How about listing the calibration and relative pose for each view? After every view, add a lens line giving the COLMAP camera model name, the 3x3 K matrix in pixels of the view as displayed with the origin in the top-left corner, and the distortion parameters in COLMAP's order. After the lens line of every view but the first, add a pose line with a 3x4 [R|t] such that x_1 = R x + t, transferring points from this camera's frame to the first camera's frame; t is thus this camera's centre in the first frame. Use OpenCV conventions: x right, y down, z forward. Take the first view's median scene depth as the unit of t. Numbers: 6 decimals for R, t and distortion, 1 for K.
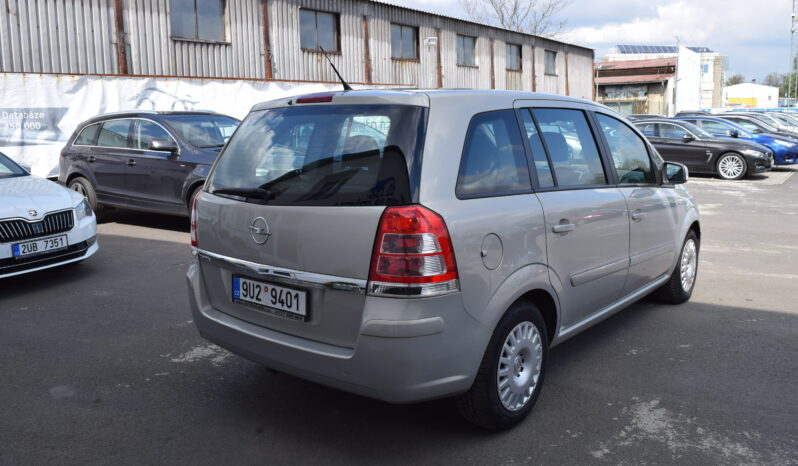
lens RADIAL K [[643.8, 0, 399.0], [0, 643.8, 233.0], [0, 0, 1]] dist [-0.088063, 0.015703]
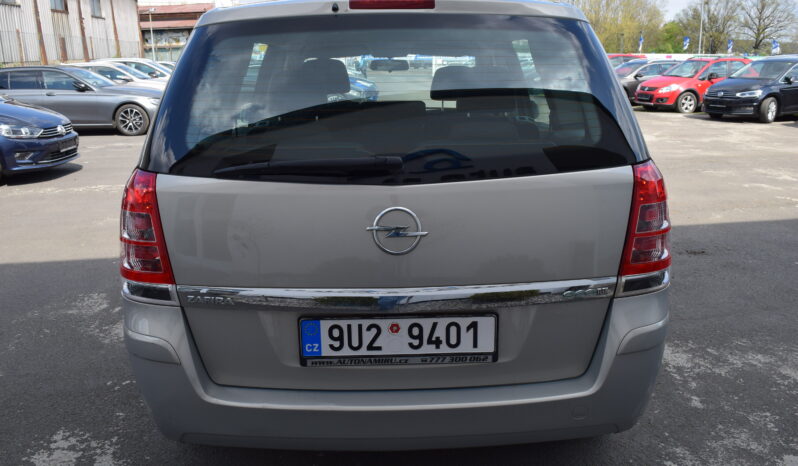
lens RADIAL K [[631.6, 0, 399.0], [0, 631.6, 233.0], [0, 0, 1]] dist [-0.082314, 0.005406]
pose [[0.757261, -0.162508, 0.632572, -0.111163], [0.108346, 0.986387, 0.123701, -0.013866], [-0.644063, -0.025138, 0.764559, 0.111624]]
